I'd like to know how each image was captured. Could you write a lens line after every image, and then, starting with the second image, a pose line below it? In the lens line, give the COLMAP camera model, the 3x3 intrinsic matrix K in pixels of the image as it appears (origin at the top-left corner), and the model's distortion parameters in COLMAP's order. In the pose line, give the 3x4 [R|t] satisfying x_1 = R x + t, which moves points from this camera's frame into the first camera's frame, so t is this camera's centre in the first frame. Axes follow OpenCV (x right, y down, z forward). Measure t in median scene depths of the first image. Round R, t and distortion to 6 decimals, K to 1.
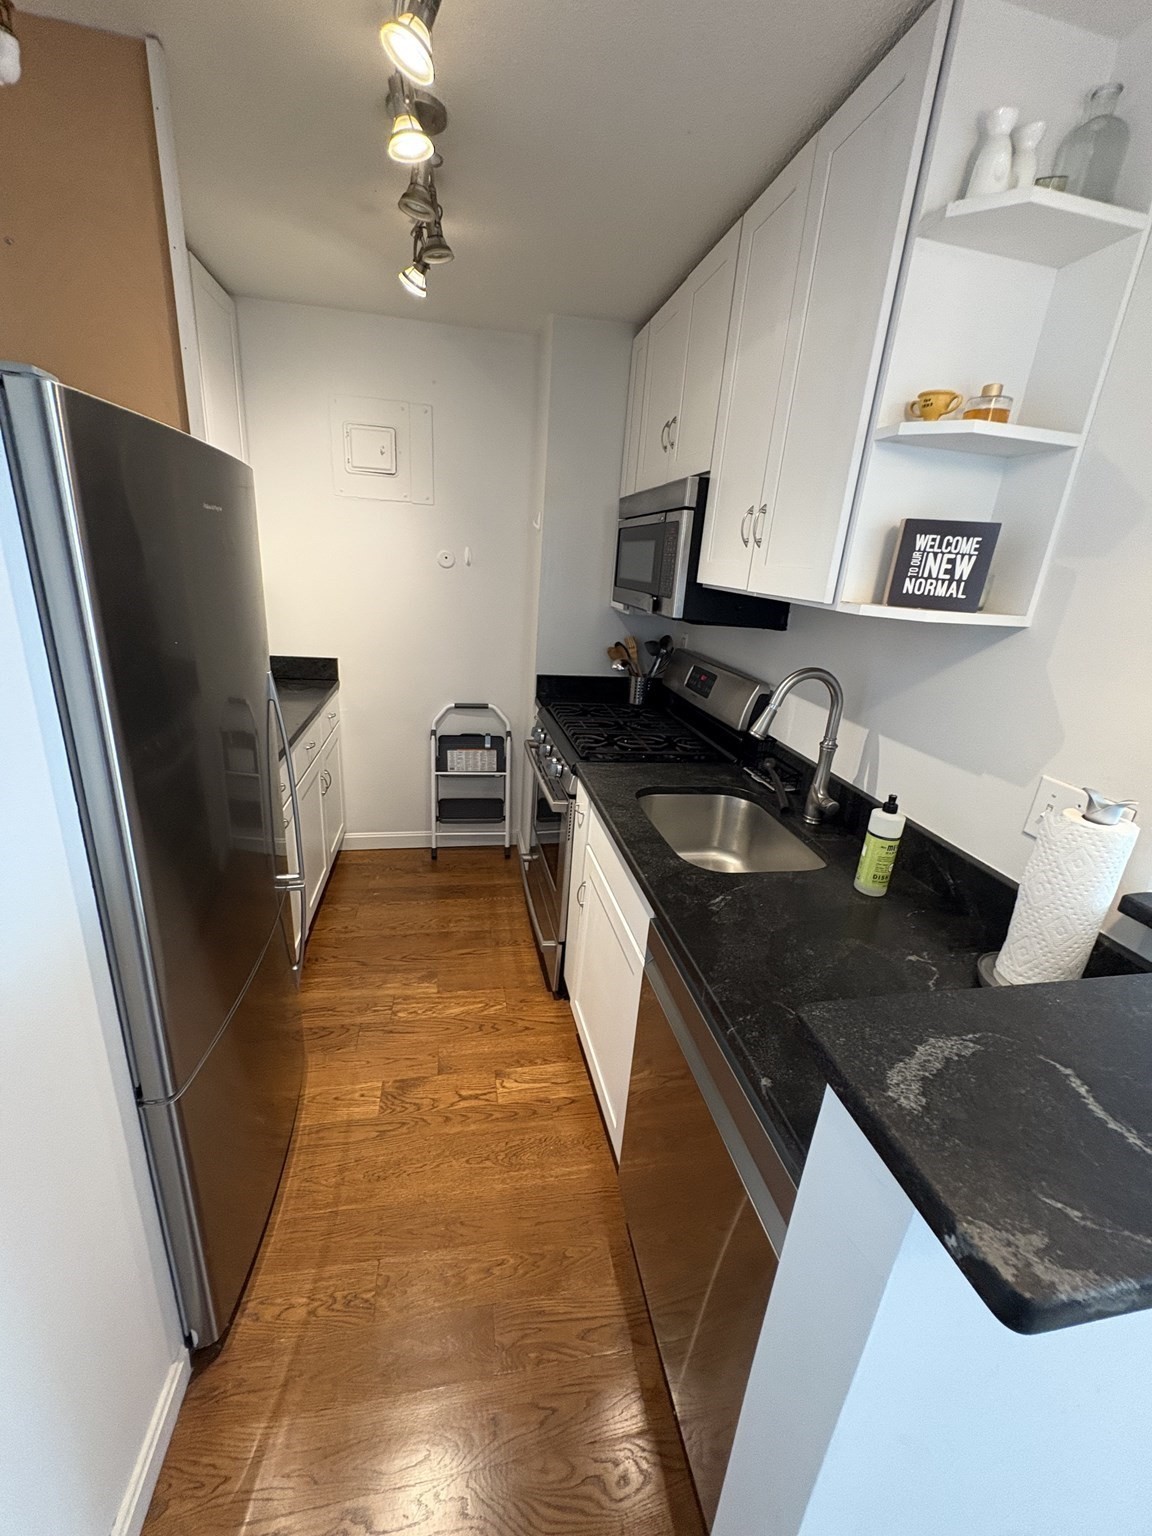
lens RADIAL K [[612.0, 0, 574.2], [0, 612.0, 769.3], [0, 0, 1]] dist [-0.000082, 0.000059]
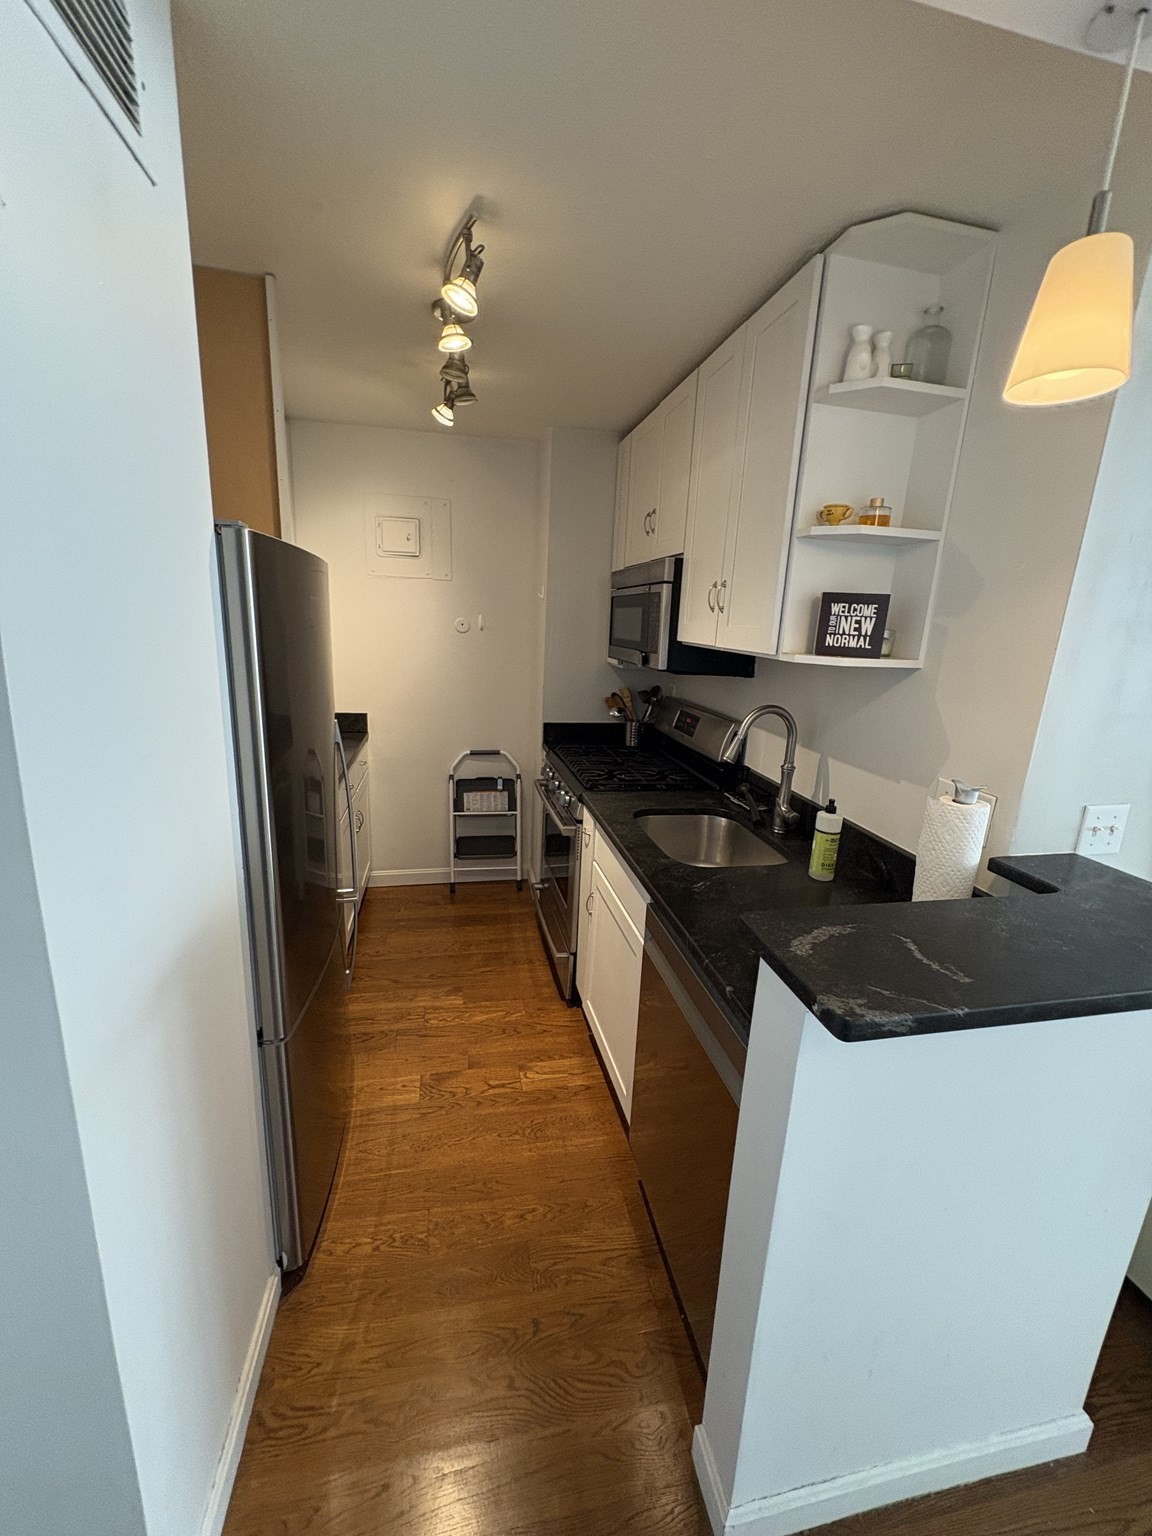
lens RADIAL K [[614.5, 0, 575.1], [0, 614.5, 767.7], [0, 0, 1]] dist [0.000495, 0.000538]
pose [[0.999628, -0.026925, 0.004273, -0.018733], [0.027204, 0.995366, -0.092230, 0.067790], [-0.001770, 0.092312, 0.995729, -0.244841]]
